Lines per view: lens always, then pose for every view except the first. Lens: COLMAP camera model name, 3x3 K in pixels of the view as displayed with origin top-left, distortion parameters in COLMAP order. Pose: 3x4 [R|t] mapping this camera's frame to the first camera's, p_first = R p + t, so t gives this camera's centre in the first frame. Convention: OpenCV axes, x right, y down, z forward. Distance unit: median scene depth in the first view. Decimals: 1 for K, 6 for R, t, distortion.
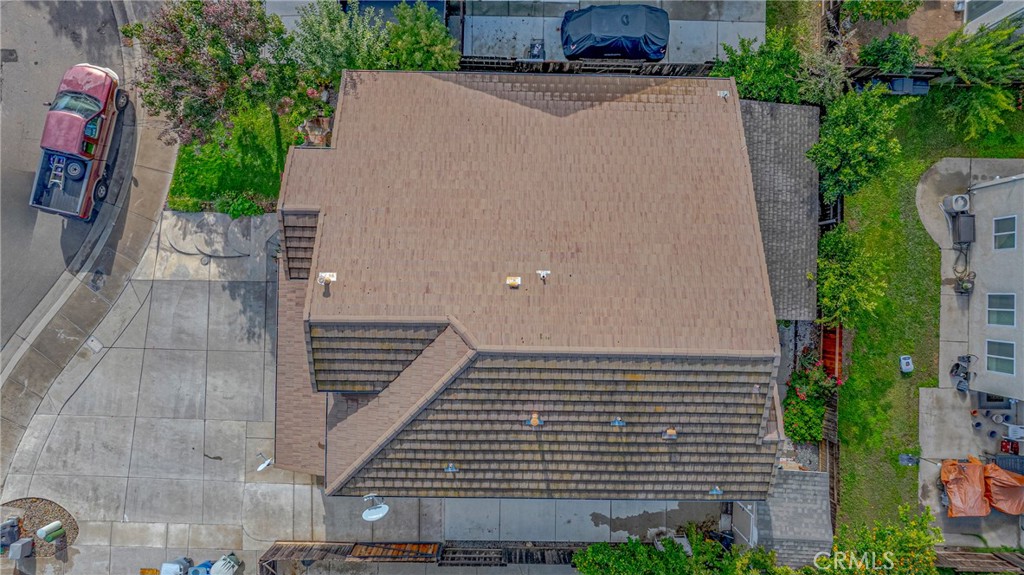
lens RADIAL K [[728.6, 0, 512.5], [0, 728.6, 288.1], [0, 0, 1]] dist [-0.031725, 0.028591]
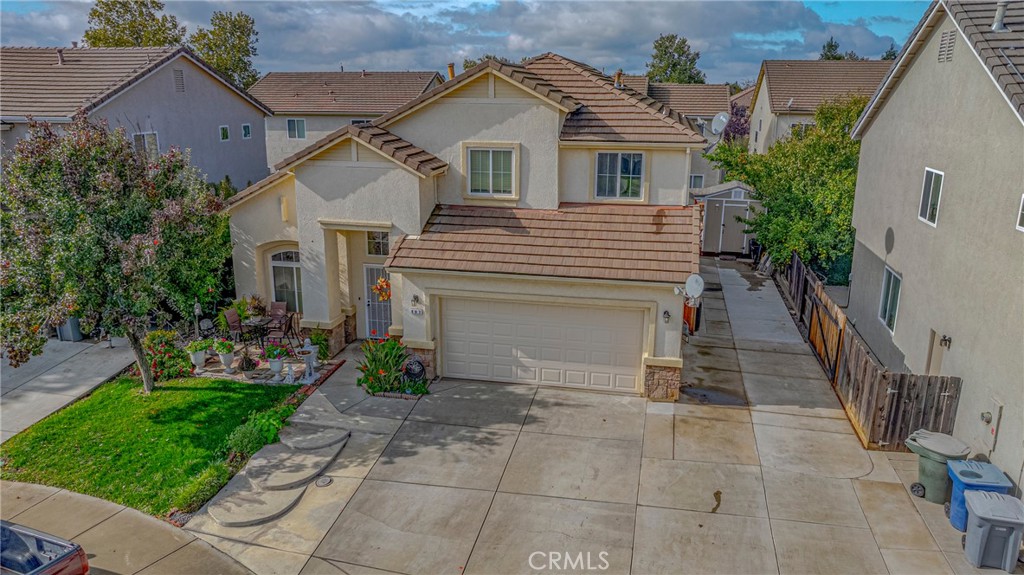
lens RADIAL K [[728.6, 0, 513.8], [0, 728.6, 286.1], [0, 0, 1]] dist [-0.031725, 0.028591]
pose [[0.194895, -0.258588, 0.946123, -0.851981], [0.980600, 0.072010, -0.182316, 0.177971], [-0.020986, 0.963300, 0.267606, 0.731347]]
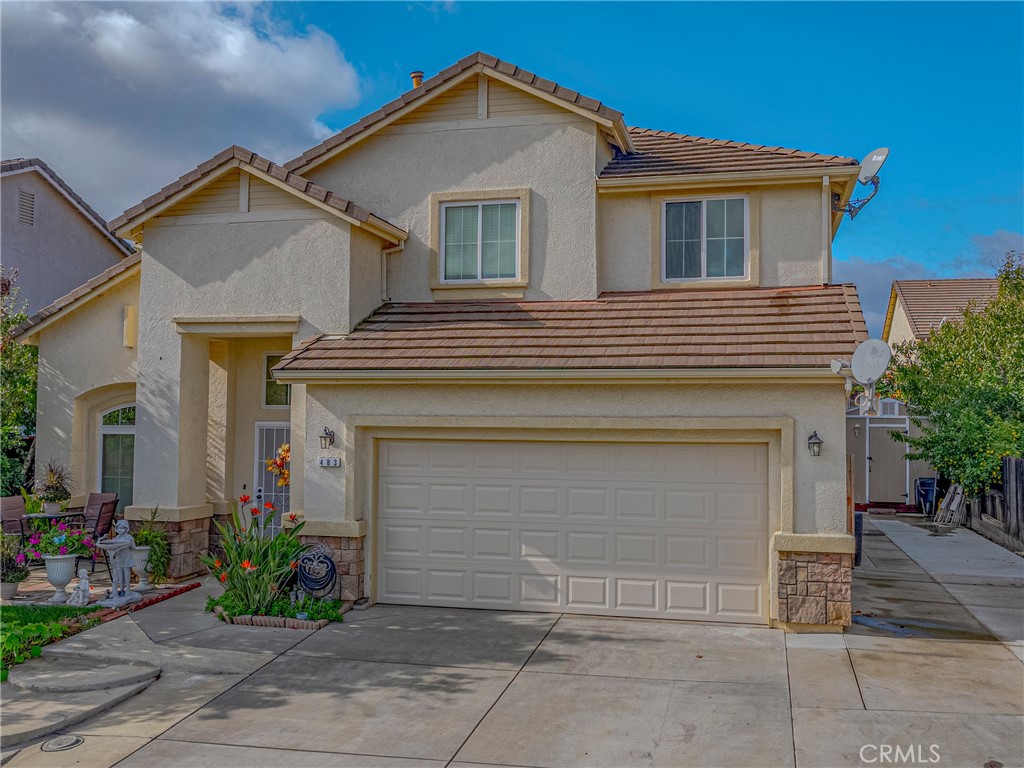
lens RADIAL K [[975.3, 0, 516.5], [0, 975.3, 375.6], [0, 0, 1]] dist [-0.027860, 0.000000]
pose [[0.227410, 0.043759, 0.972815, -0.690216], [0.973477, 0.015487, -0.228262, 0.165466], [-0.025055, 0.998922, -0.039077, 0.900024]]
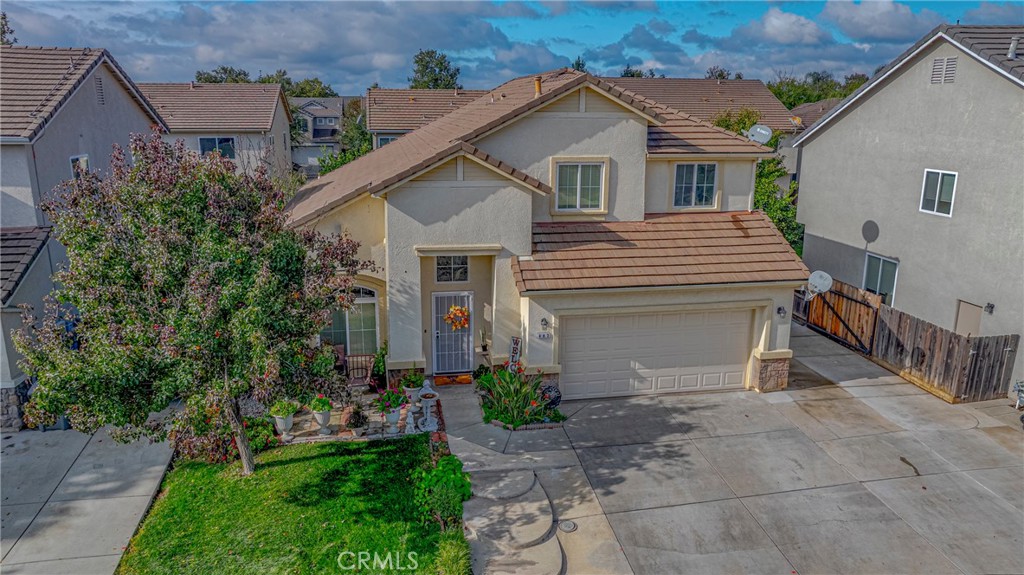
lens RADIAL K [[728.6, 0, 514.1], [0, 728.6, 288.1], [0, 0, 1]] dist [-0.031725, 0.028591]
pose [[-0.197278, -0.243572, 0.949607, -0.833455], [0.980001, -0.023240, 0.197631, -0.162460], [-0.026069, 0.969604, 0.243286, 0.739743]]
